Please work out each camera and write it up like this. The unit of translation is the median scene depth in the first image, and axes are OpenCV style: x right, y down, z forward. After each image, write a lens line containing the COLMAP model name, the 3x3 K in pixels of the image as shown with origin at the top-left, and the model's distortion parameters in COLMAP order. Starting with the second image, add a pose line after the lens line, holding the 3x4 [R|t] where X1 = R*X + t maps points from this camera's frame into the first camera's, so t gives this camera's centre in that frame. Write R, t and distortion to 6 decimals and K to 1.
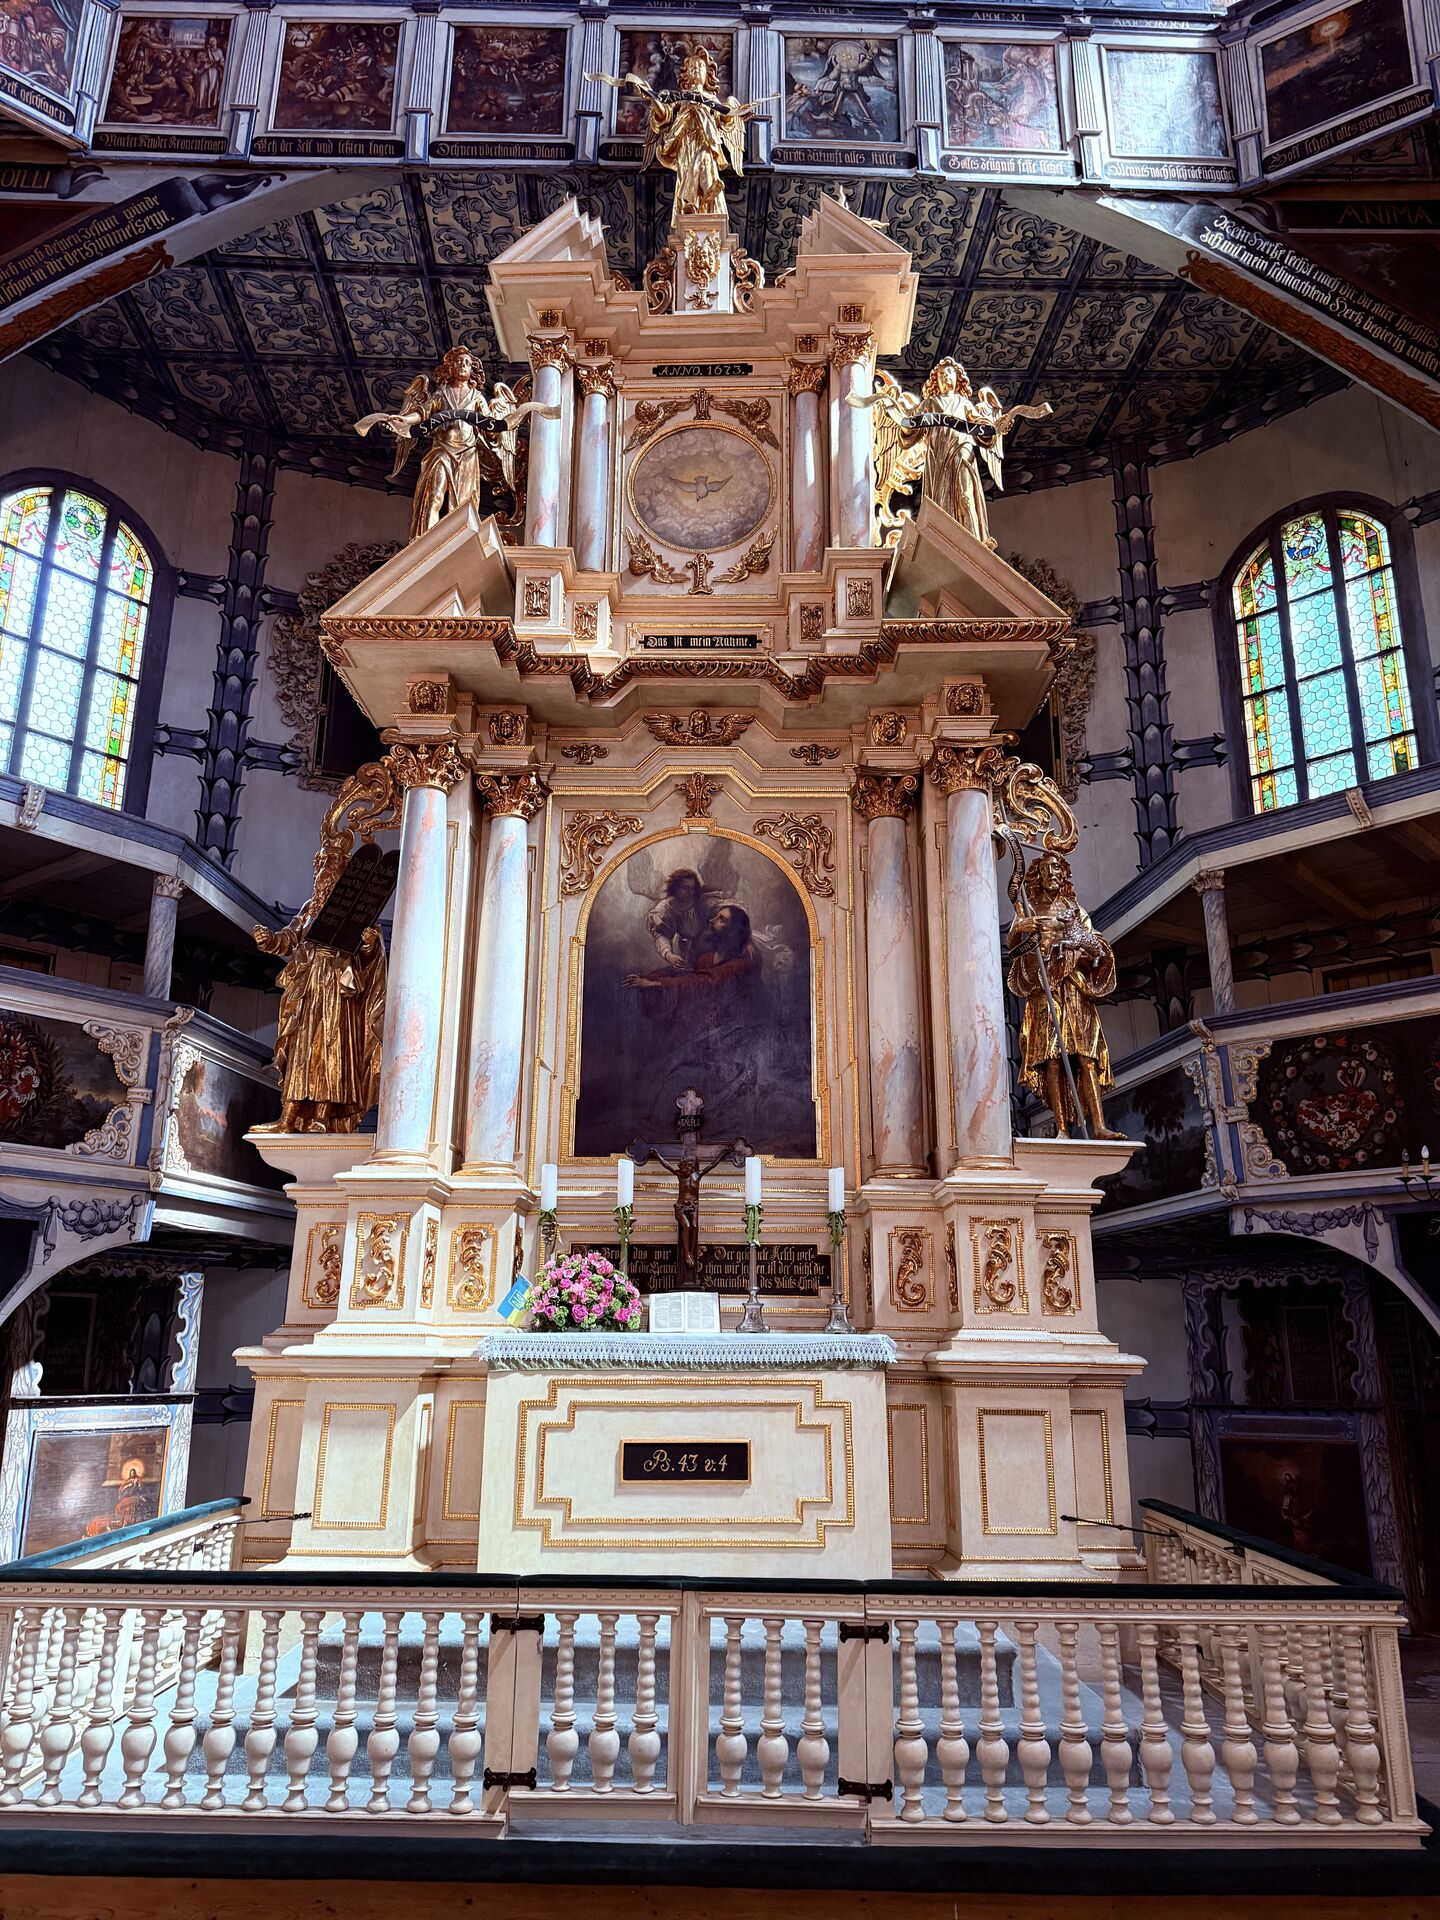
lens RADIAL K [[1346.1, 0, 706.4], [0, 1346.1, 966.2], [0, 0, 1]] dist [0.053877, -0.078553]
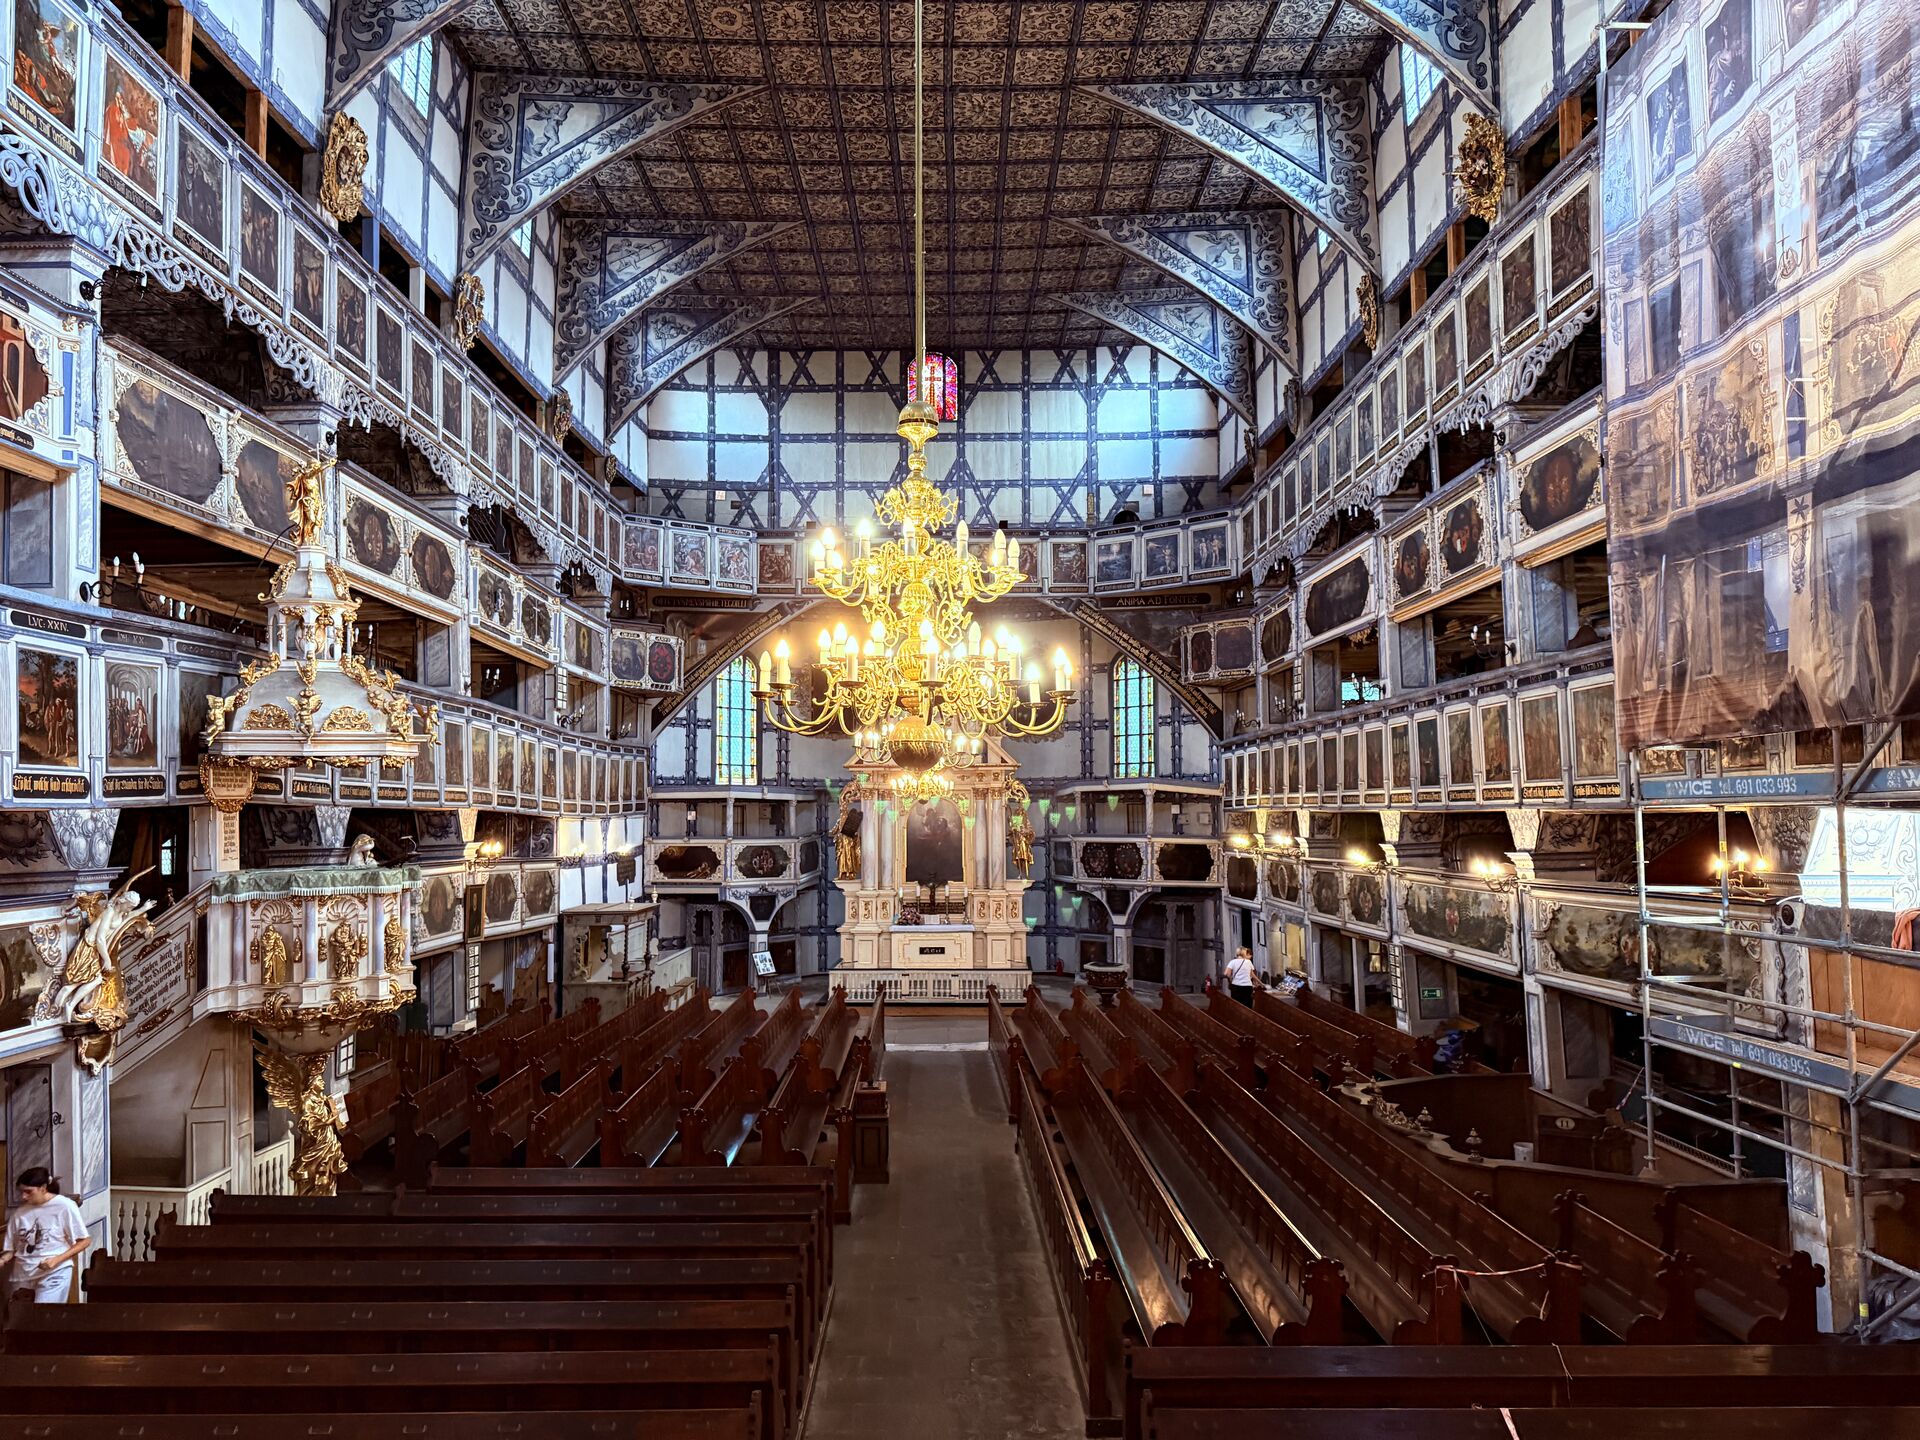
lens RADIAL K [[1346.1, 0, 955.6], [0, 1346.1, 729.3], [0, 0, 1]] dist [0.053877, -0.078553]
pose [[0.999523, -0.017024, -0.025769, 0.142436], [0.022046, 0.977609, 0.209271, -0.983445], [0.021629, -0.209739, 0.977518, -2.462463]]
